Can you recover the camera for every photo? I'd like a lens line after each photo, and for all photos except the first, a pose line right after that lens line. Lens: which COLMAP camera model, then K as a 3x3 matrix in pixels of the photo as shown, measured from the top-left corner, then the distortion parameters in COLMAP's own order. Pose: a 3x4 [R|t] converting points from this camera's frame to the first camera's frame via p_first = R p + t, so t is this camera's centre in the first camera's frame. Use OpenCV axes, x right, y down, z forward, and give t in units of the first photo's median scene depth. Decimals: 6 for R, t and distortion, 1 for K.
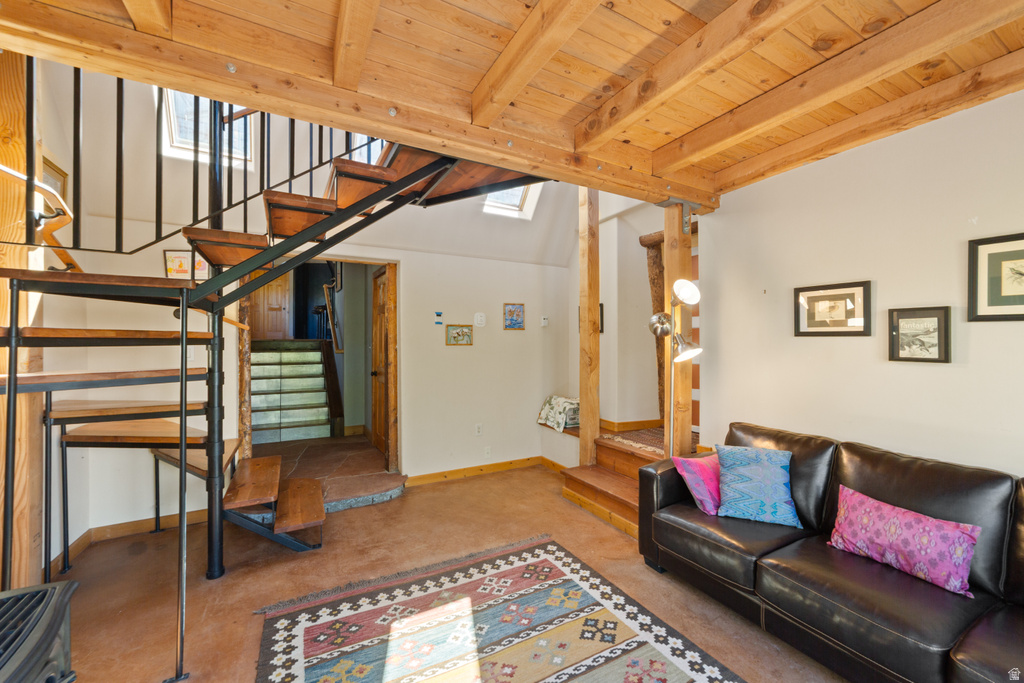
lens RADIAL K [[406.9, 0, 512.4], [0, 406.9, 337.5], [0, 0, 1]] dist [-0.018099, 0.007168]
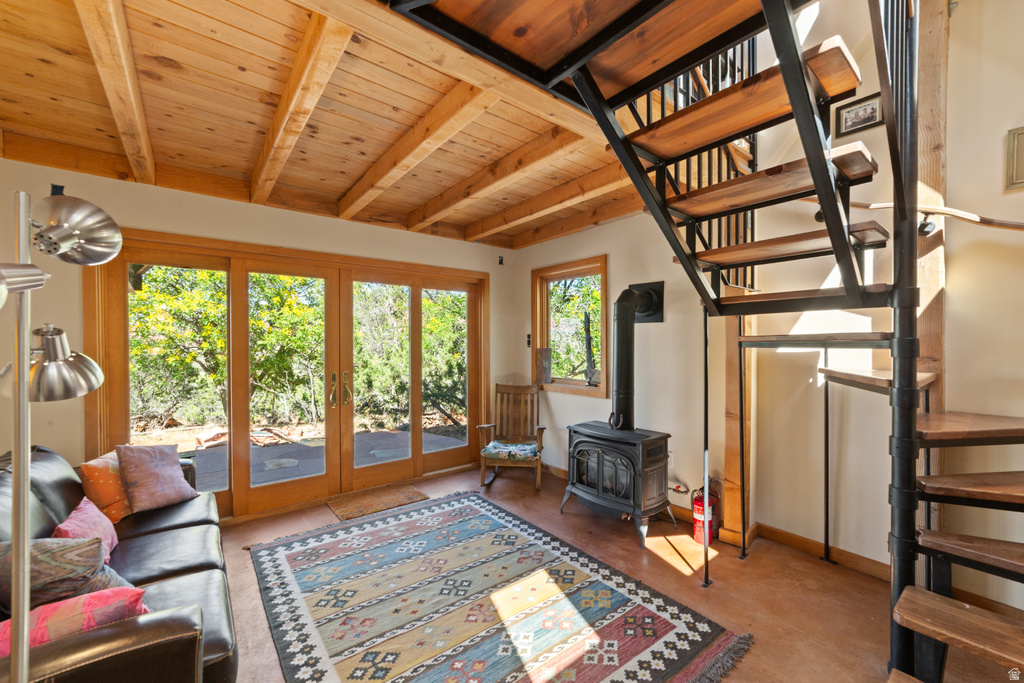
lens RADIAL K [[406.9, 0, 509.6], [0, 406.9, 344.8], [0, 0, 1]] dist [-0.018099, 0.007168]
pose [[-0.987652, -0.000393, -0.156662, 0.054438], [0.000928, 0.999965, -0.008359, 0.016832], [0.156660, -0.008401, -0.987617, 1.774088]]
